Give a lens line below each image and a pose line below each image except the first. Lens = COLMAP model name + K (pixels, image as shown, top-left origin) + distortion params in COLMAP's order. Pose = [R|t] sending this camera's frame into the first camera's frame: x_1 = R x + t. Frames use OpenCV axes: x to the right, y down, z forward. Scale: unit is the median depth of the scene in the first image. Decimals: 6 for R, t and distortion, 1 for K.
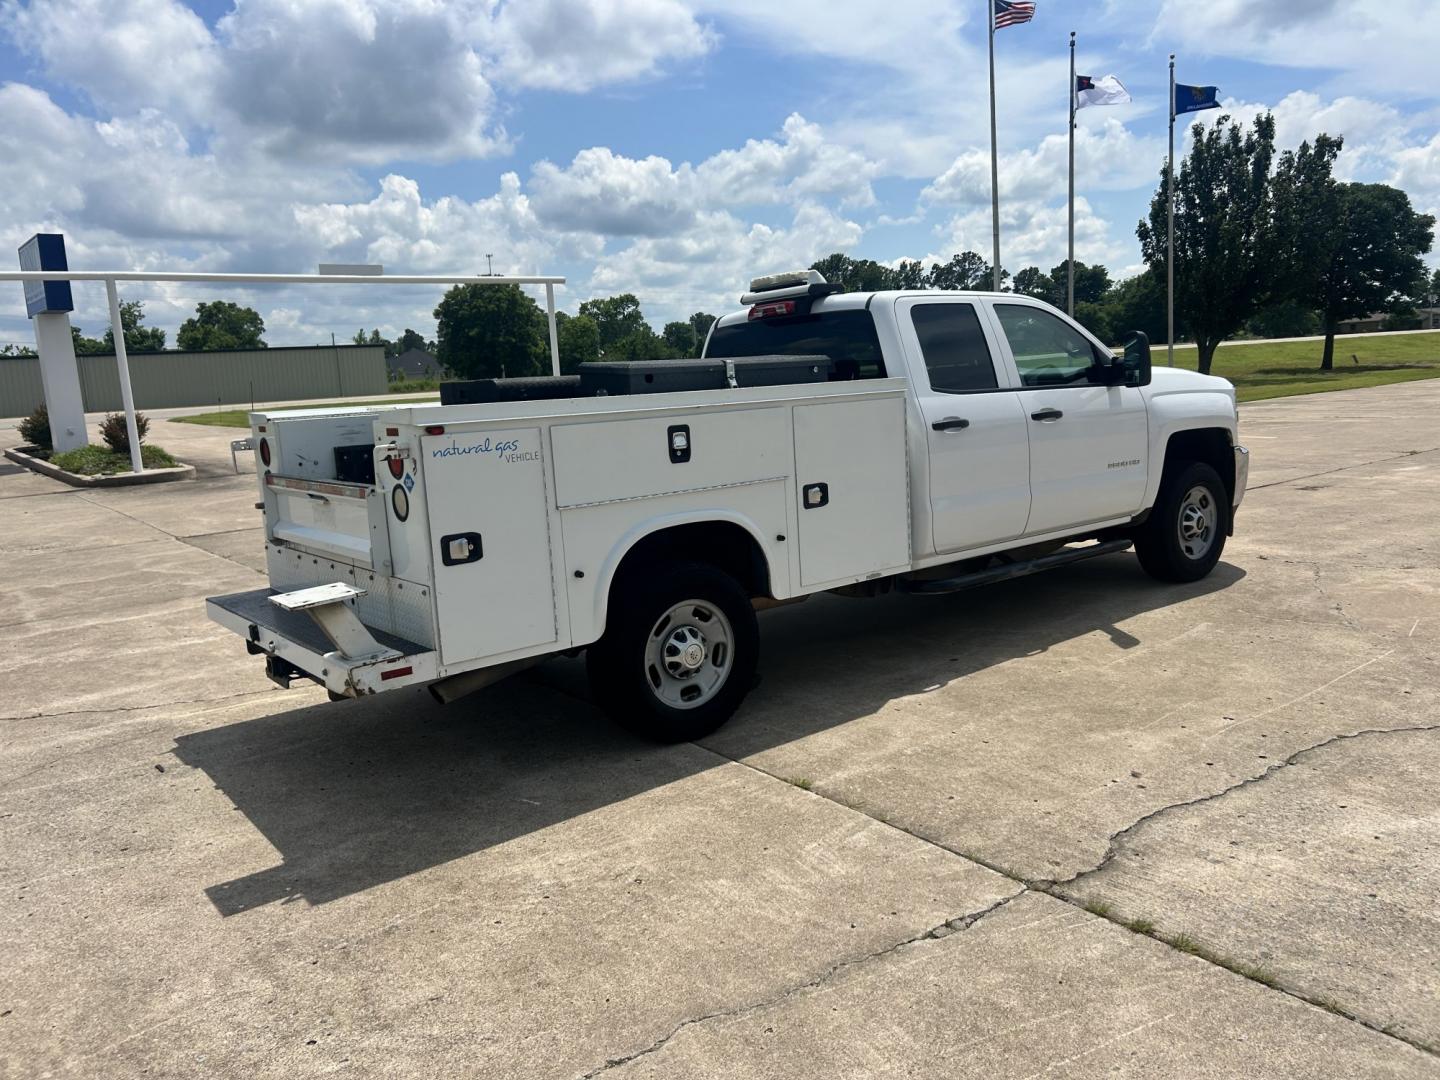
lens RADIAL K [[1091.8, 0, 724.2], [0, 1091.8, 536.1], [0, 0, 1]] dist [0.039563, -0.040580]
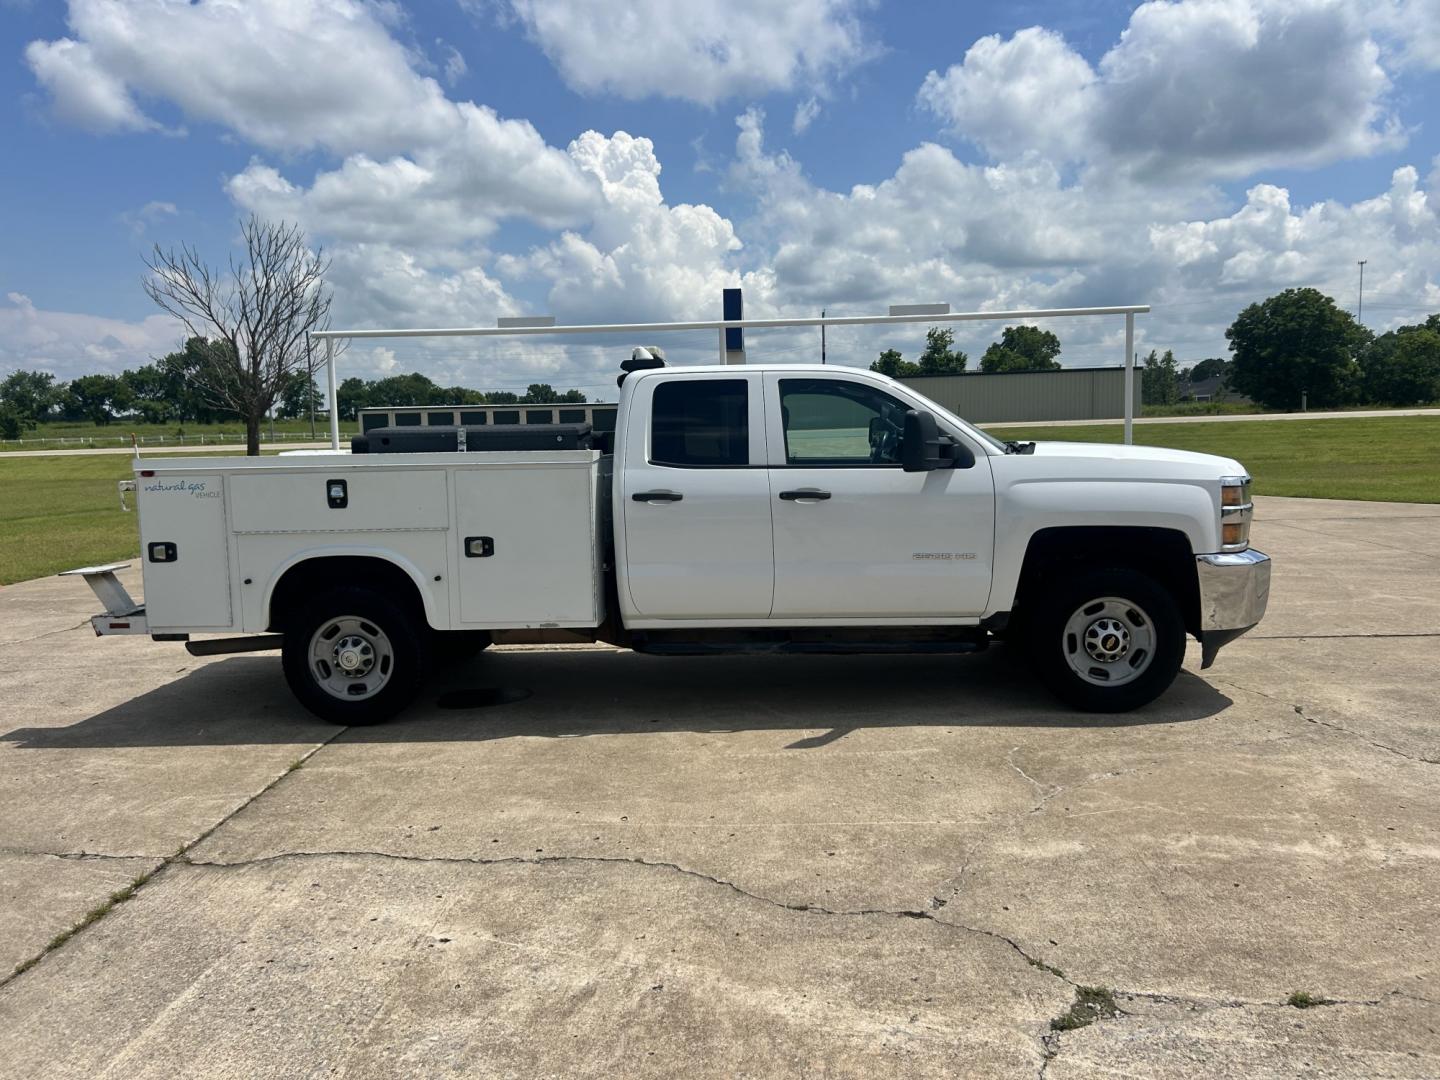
lens RADIAL K [[1091.8, 0, 719.7], [0, 1091.8, 516.3], [0, 0, 1]] dist [0.039563, -0.040580]
pose [[0.747563, 0.092909, -0.657661, 1.070254], [-0.115398, 0.993277, 0.009150, -0.112714], [0.654090, 0.069052, 0.753258, 0.284390]]
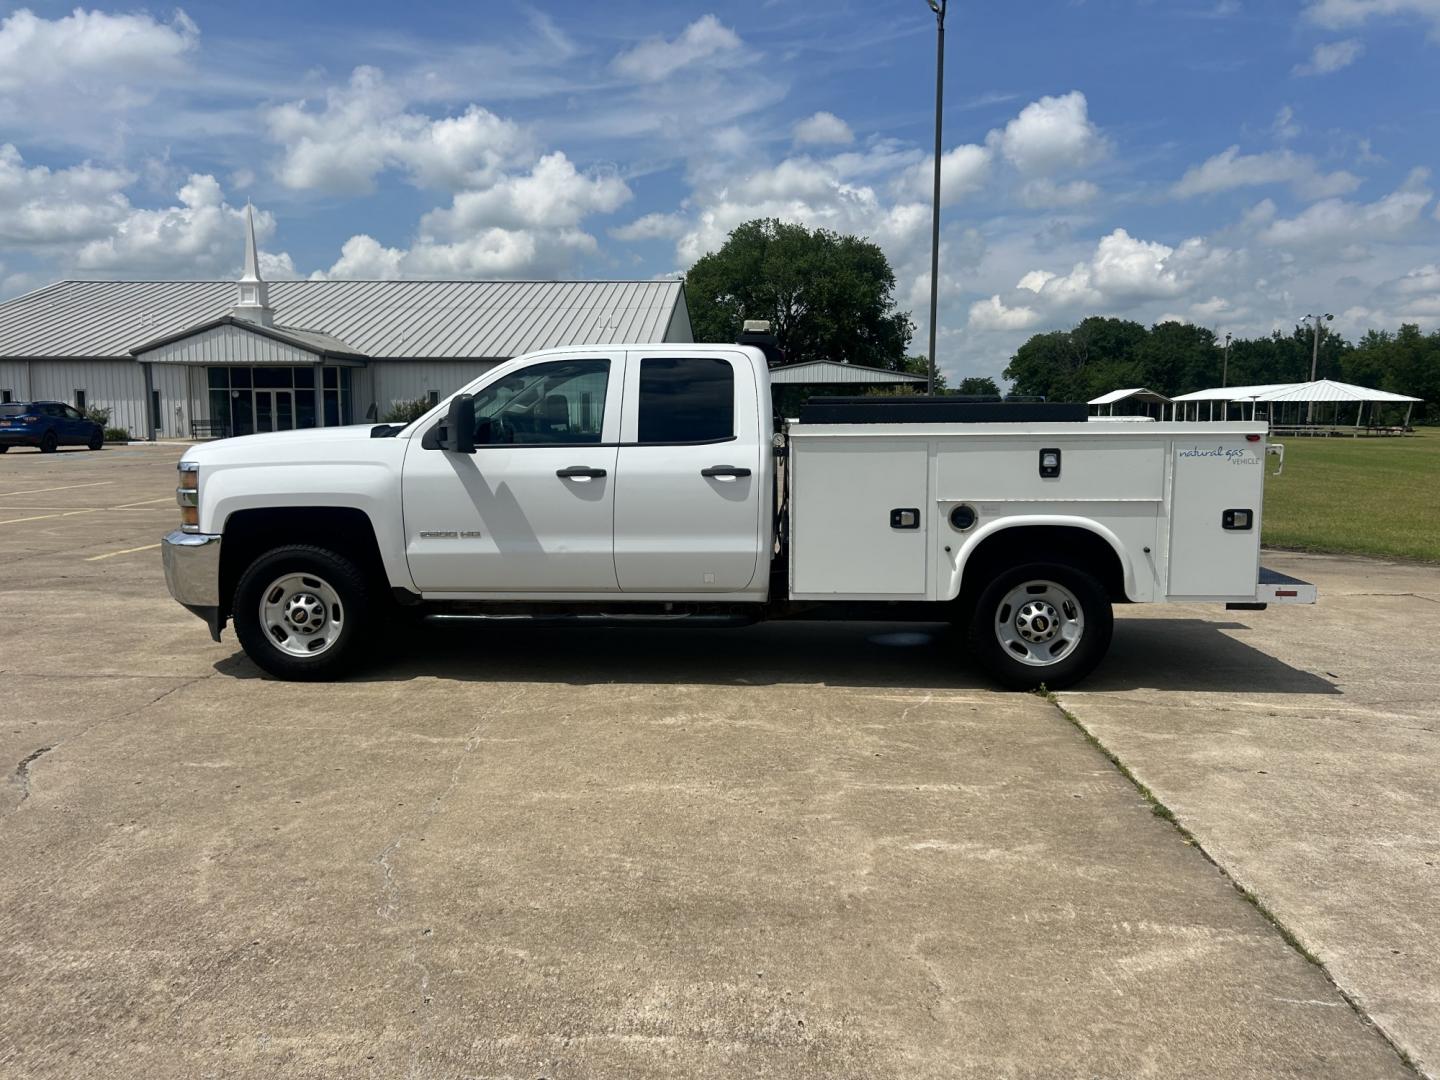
lens RADIAL K [[1091.8, 0, 723.1], [0, 1091.8, 503.9], [0, 0, 1]] dist [0.039563, -0.040580]
pose [[-0.757748, -0.003024, 0.652540, -0.803199], [0.138378, 0.976502, 0.165213, -0.311928], [-0.637706, 0.215487, -0.739524, 2.360521]]
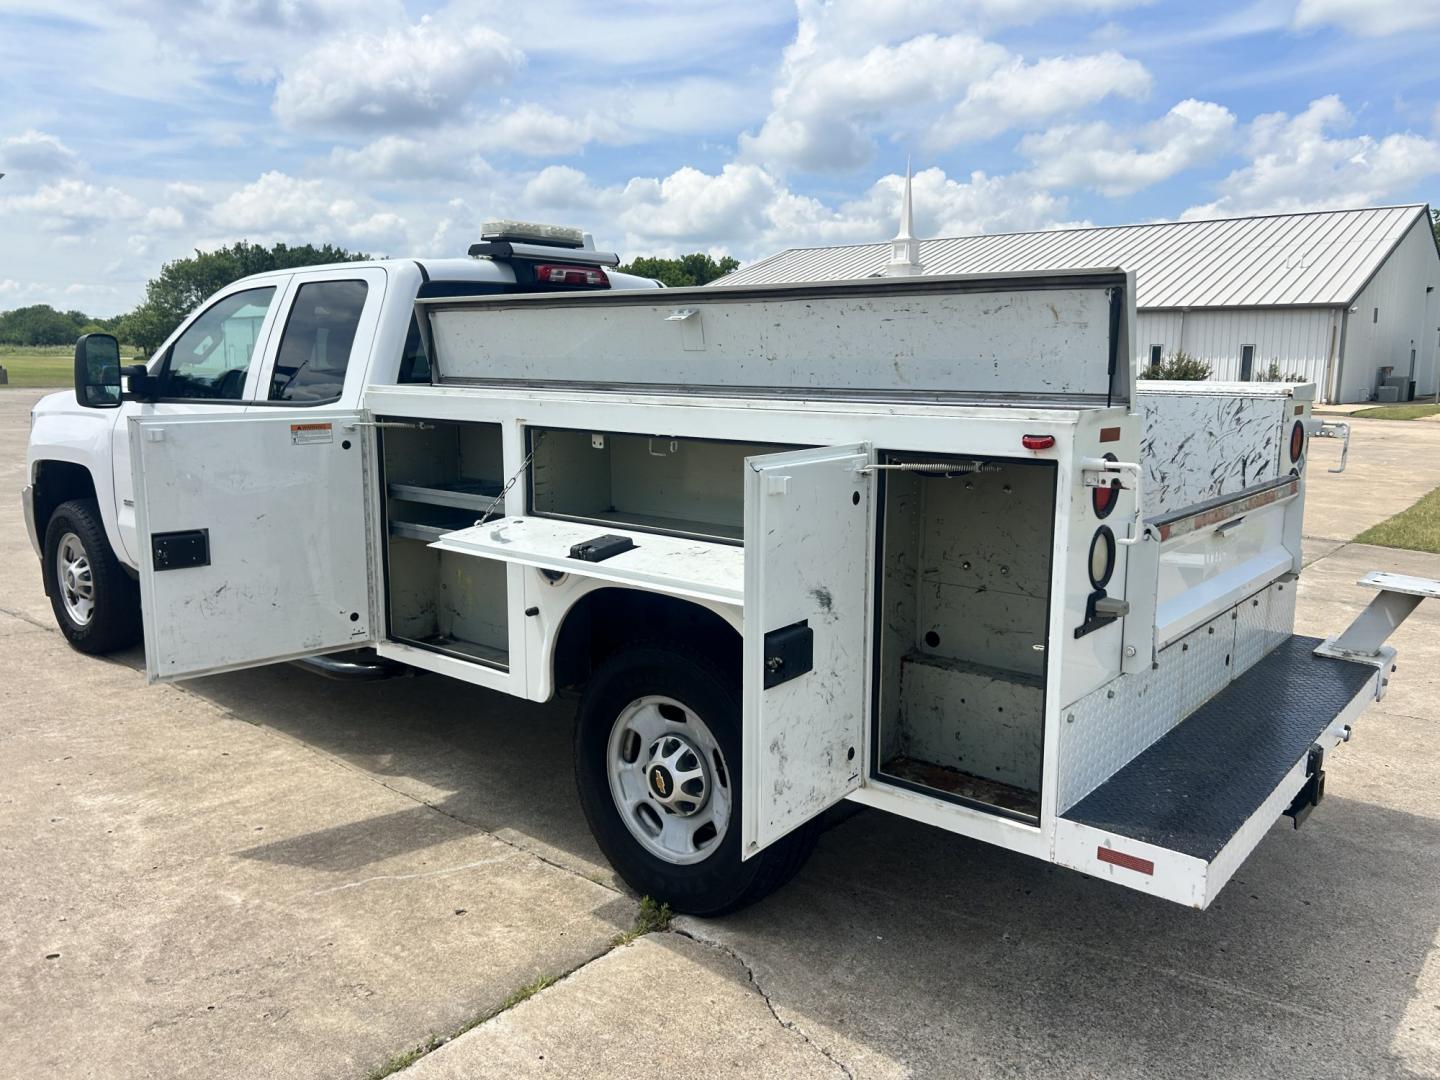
lens RADIAL K [[1091.8, 0, 728.2], [0, 1091.8, 527.1], [0, 0, 1]] dist [0.039563, -0.040580]
pose [[-0.212514, -0.095902, 0.972441, -0.875521], [0.146662, 0.980769, 0.128774, -0.149216], [-0.966089, 0.169986, -0.194362, 1.325098]]
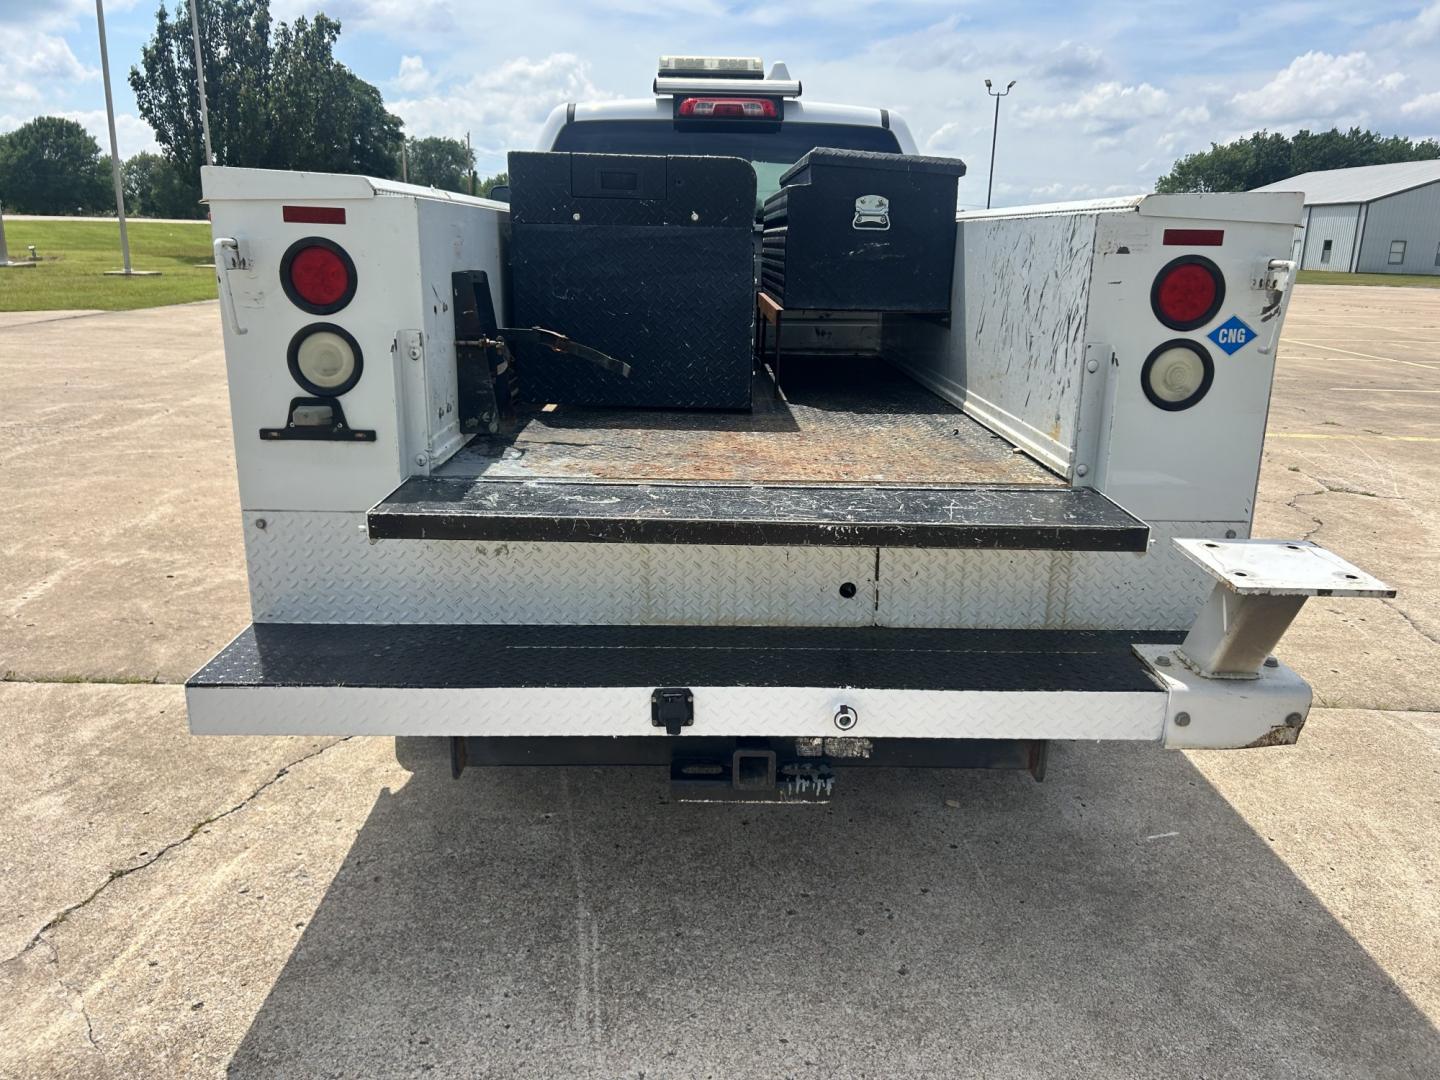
lens RADIAL K [[1091.8, 0, 726.6], [0, 1091.8, 540.7], [0, 0, 1]] dist [0.039563, -0.040580]
pose [[0.595279, -0.143997, 0.790511, -0.697783], [0.060899, 0.989067, 0.134307, -0.029176], [-0.801208, -0.031809, 0.597540, 0.697675]]
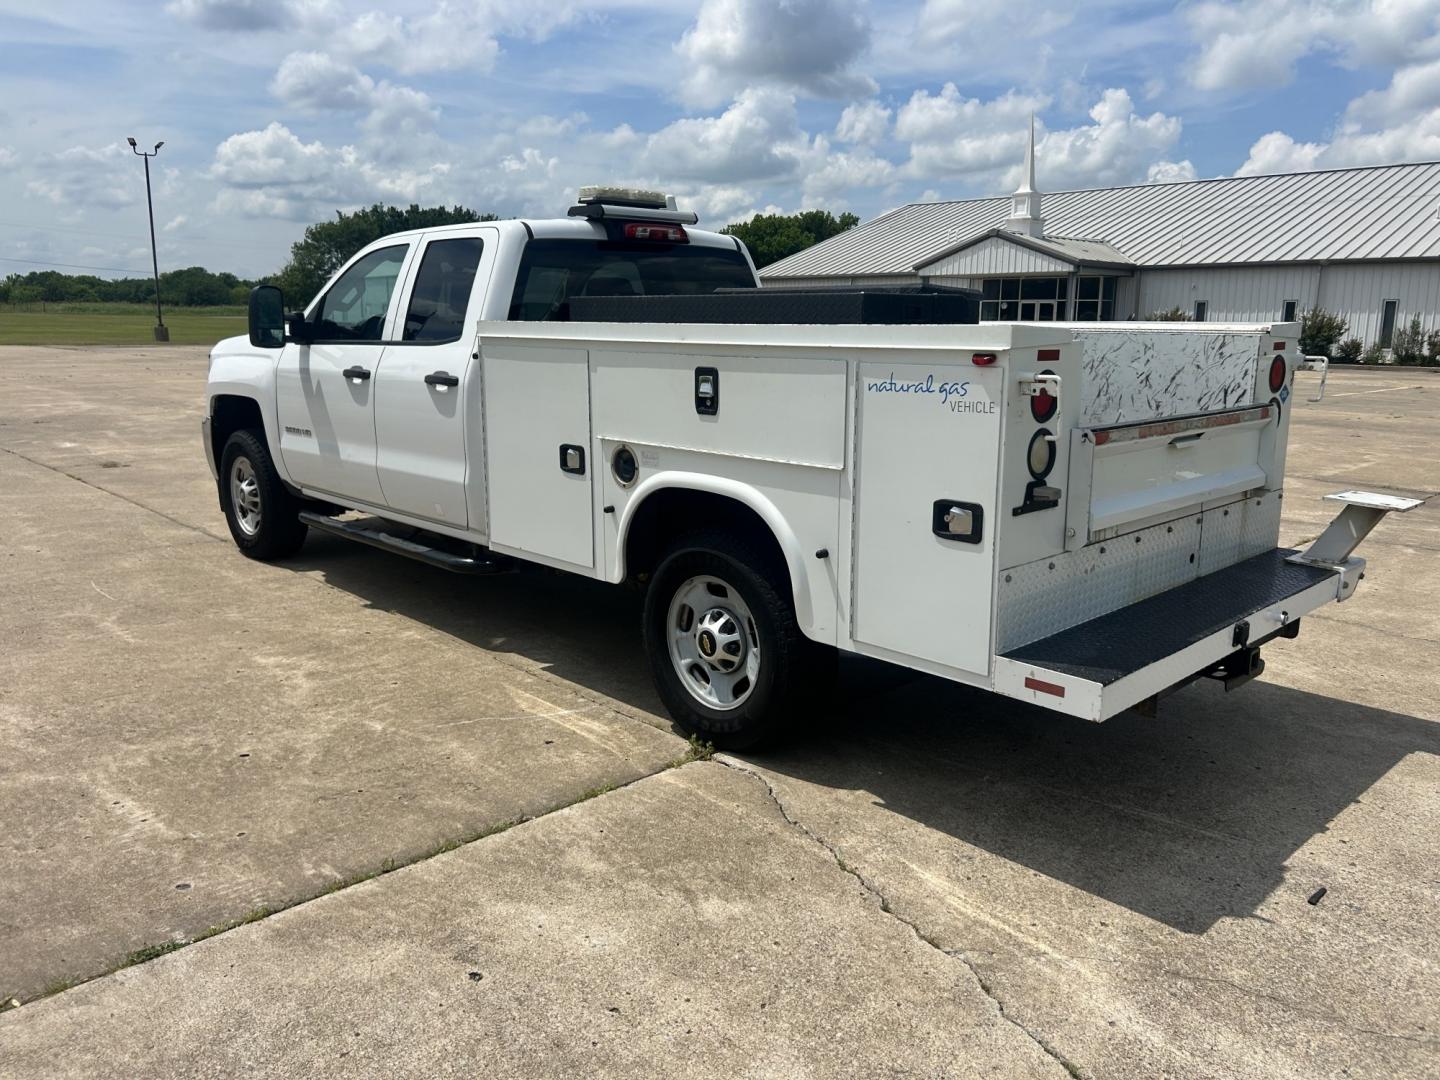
lens RADIAL K [[1091.8, 0, 731.4], [0, 1091.8, 522.7], [0, 0, 1]] dist [0.039563, -0.040580]
pose [[-0.108493, -0.130550, 0.985488, -1.024656], [0.144963, 0.978665, 0.145605, -0.125956], [-0.983471, 0.158656, -0.087254, 1.302514]]
